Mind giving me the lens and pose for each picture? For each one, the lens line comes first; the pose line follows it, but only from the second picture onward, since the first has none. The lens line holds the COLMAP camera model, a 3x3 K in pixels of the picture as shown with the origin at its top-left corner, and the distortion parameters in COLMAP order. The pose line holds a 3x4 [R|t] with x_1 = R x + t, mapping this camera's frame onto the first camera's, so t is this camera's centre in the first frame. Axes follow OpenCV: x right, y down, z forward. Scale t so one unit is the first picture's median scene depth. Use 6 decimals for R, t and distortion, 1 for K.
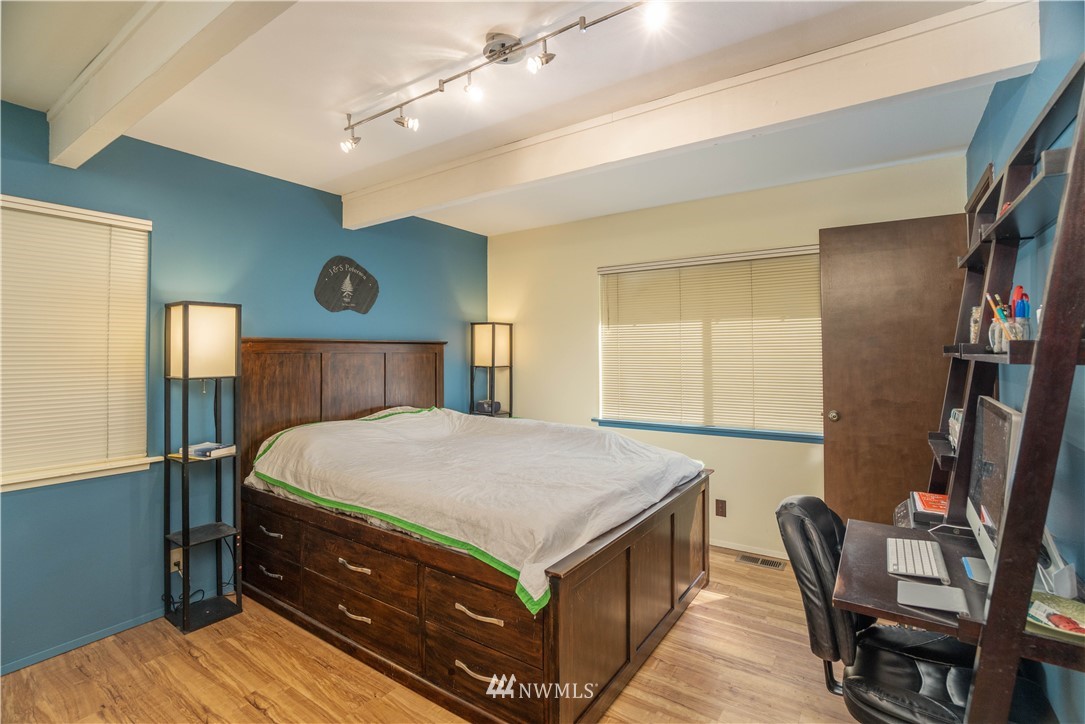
lens RADIAL K [[499.9, 0, 545.0], [0, 499.9, 357.6], [0, 0, 1]] dist [-0.012587, 0.001773]
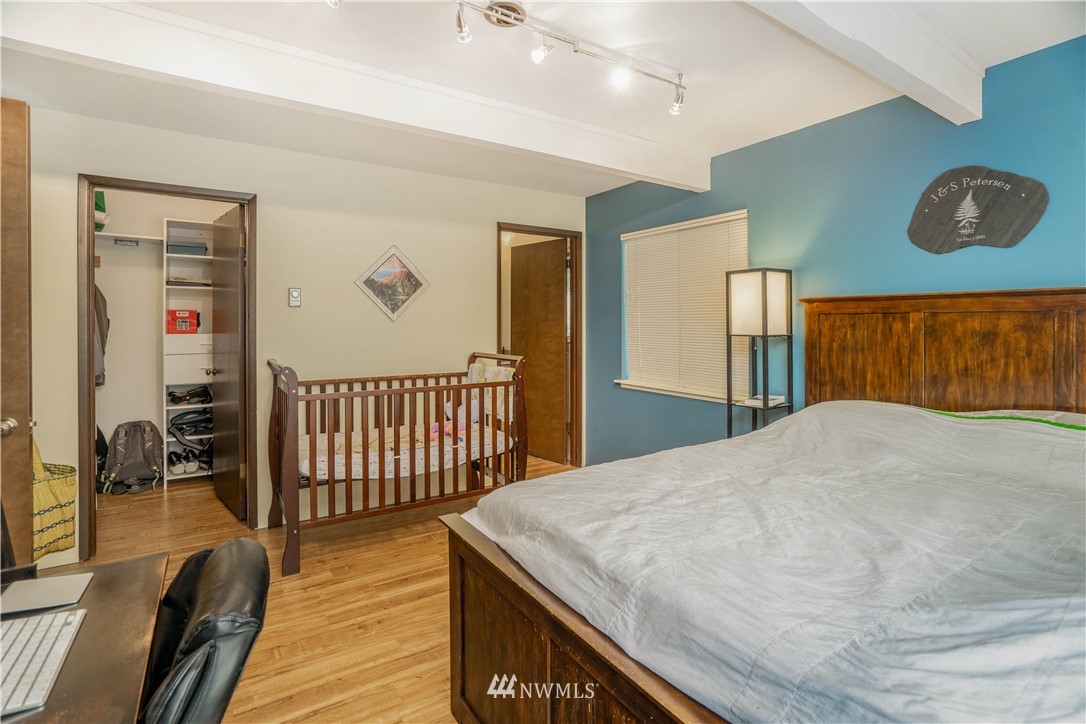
lens RADIAL K [[500.3, 0, 538.2], [0, 500.3, 316.7], [0, 0, 1]] dist [-0.012587, 0.001773]
pose [[-0.371326, 0.006682, -0.928479, 0.476785], [0.004080, 0.999976, 0.005565, -0.010422], [0.928494, -0.001721, -0.371344, 0.811546]]
